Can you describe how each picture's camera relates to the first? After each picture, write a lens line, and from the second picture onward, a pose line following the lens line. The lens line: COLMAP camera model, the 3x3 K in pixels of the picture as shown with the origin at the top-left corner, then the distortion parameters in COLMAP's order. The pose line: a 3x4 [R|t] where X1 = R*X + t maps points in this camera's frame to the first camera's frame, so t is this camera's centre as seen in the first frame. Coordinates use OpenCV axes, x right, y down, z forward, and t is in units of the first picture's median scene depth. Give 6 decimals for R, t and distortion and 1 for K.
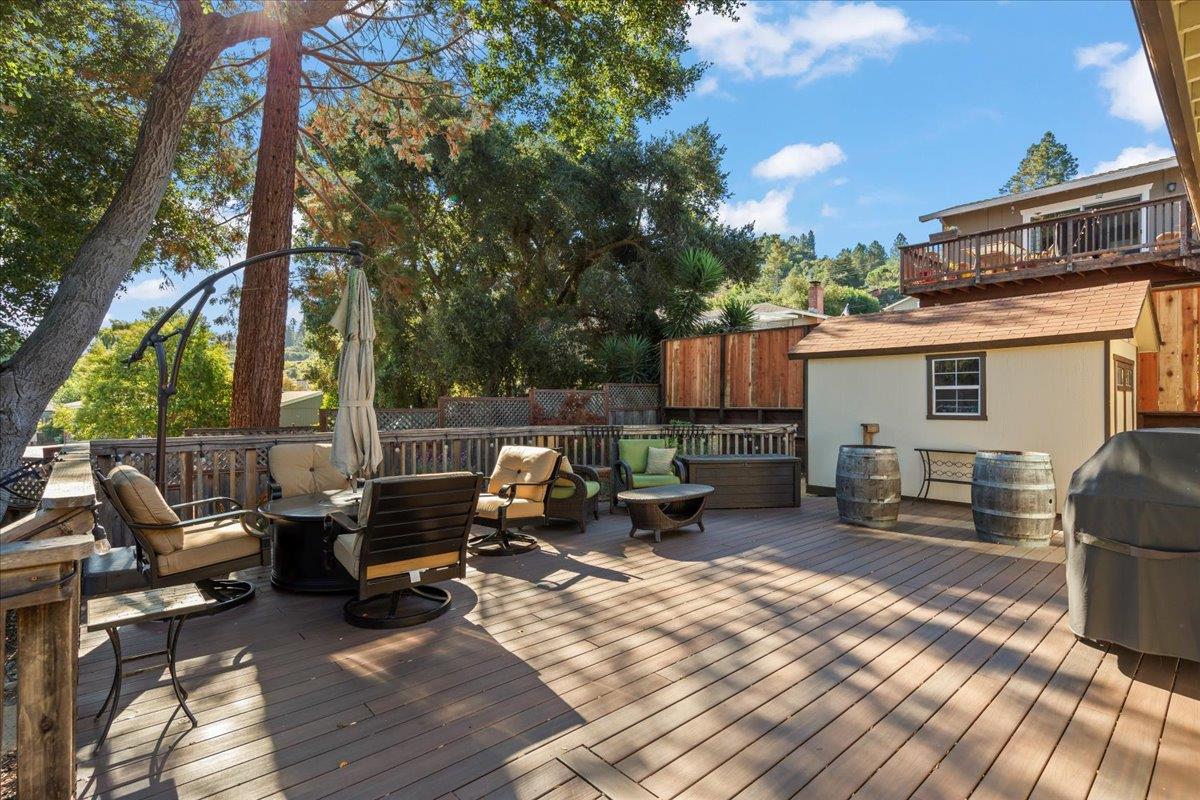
lens RADIAL K [[580.6, 0, 601.1], [0, 580.6, 402.0], [0, 0, 1]] dist [-0.002192, 0.001217]
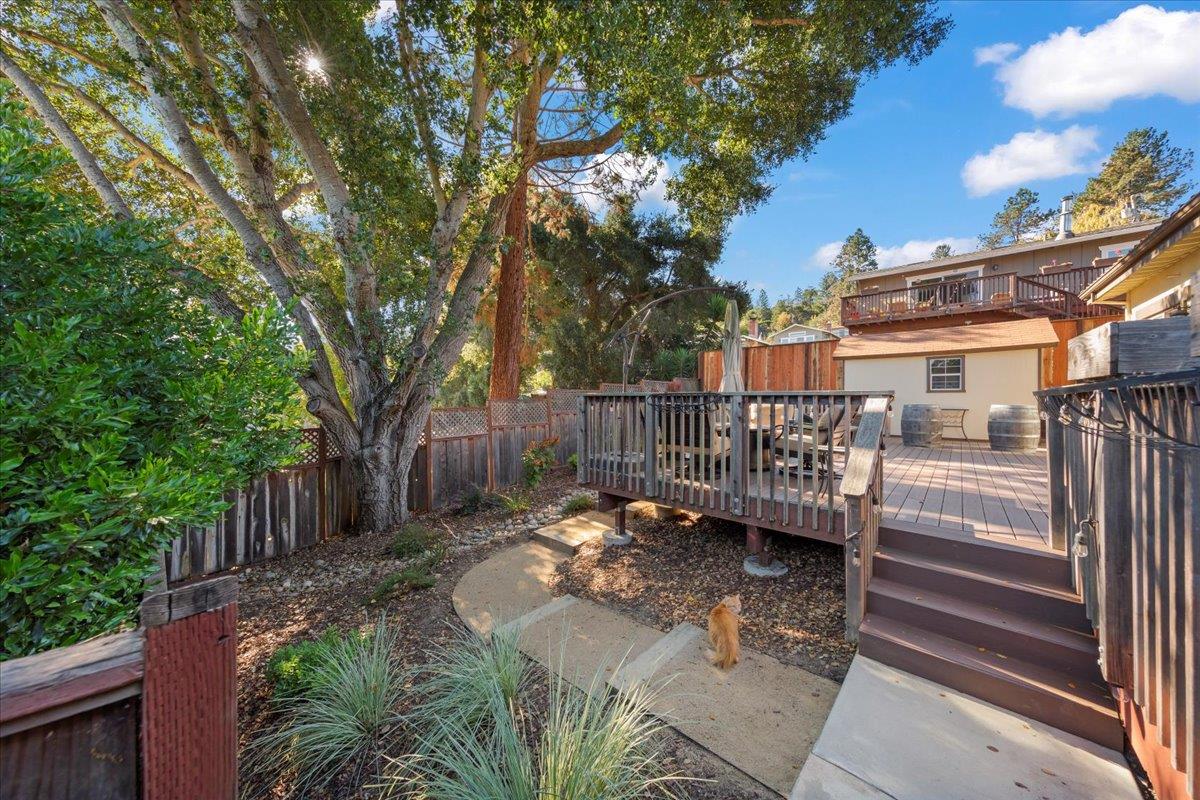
lens RADIAL K [[399.7, 0, 598.0], [0, 399.7, 397.6], [0, 0, 1]] dist [0.000867, 0.000031]
pose [[0.993989, 0.002295, 0.109456, -0.723326], [-0.001960, 0.999993, -0.003169, 0.062511], [-0.109462, 0.002935, 0.993987, -0.152202]]
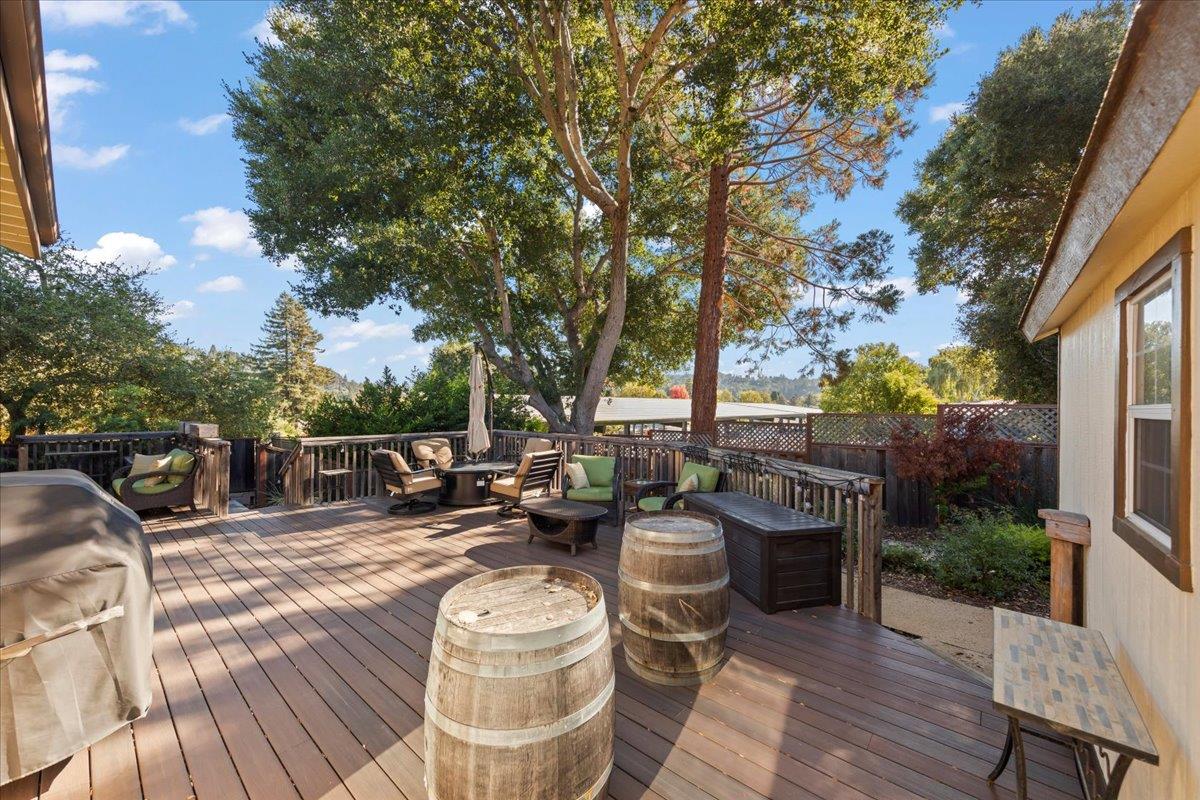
lens RADIAL K [[449.8, 0, 600.2], [0, 449.8, 405.0], [0, 0, 1]] dist [0.000433, 0.000064]
pose [[0.134150, -0.001297, -0.990960, 1.292477], [-0.007052, 0.999973, -0.002264, -0.045180], [0.990936, 0.007292, 0.134138, 1.295407]]
